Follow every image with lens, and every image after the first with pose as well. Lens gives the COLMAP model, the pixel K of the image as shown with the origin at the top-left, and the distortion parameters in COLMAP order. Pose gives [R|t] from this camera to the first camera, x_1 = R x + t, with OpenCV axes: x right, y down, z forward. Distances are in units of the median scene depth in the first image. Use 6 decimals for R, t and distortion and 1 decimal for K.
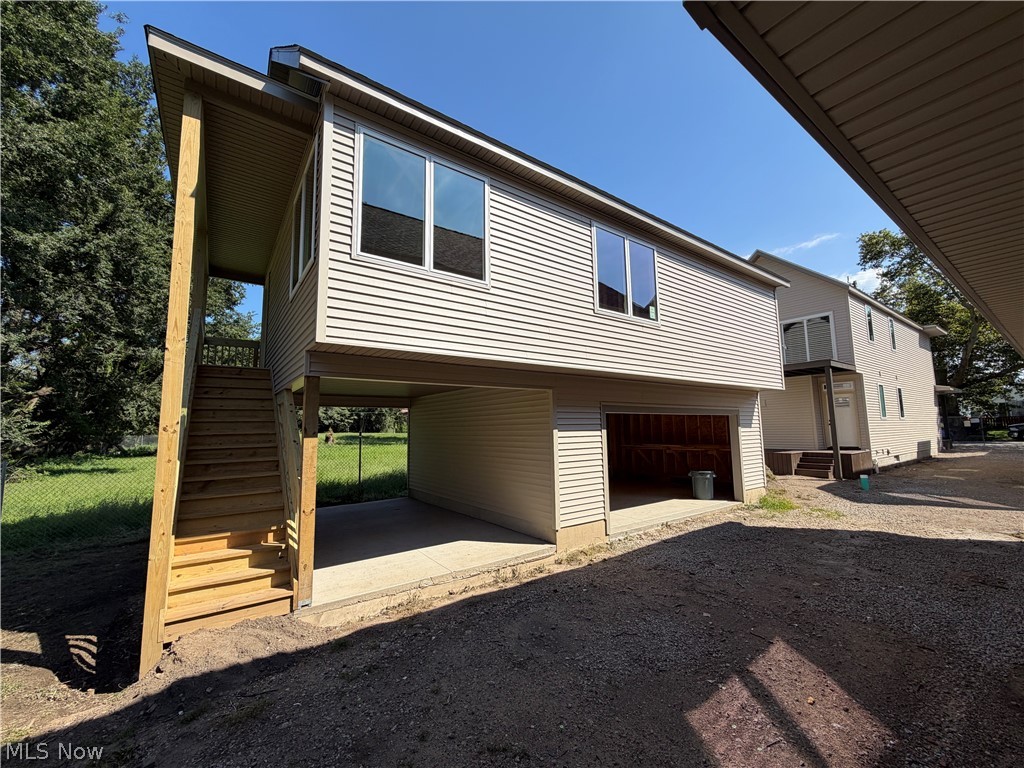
lens RADIAL K [[409.4, 0, 509.0], [0, 409.4, 388.3], [0, 0, 1]] dist [0.000902, -0.000018]
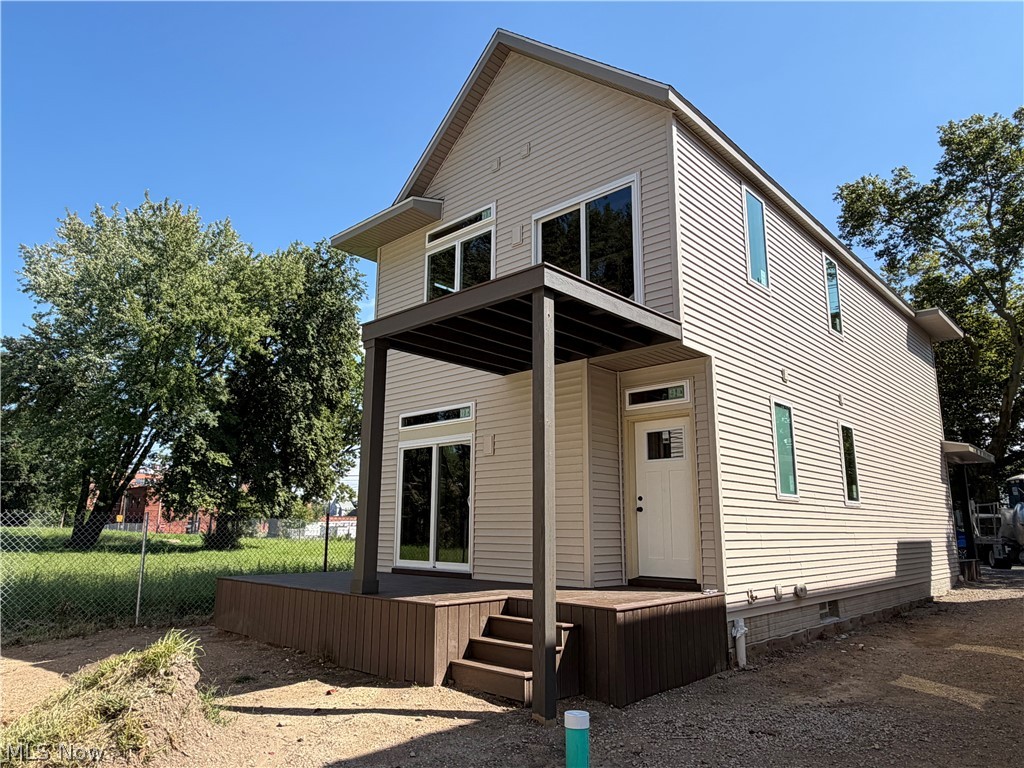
lens RADIAL K [[676.4, 0, 512.2], [0, 676.4, 381.9], [0, 0, 1]] dist [0.003139, 0.001466]
pose [[0.979583, 0.066935, 0.189571, 0.450517], [-0.046161, 0.992640, -0.111956, 0.040640], [-0.195670, 0.100919, 0.975463, 0.371316]]
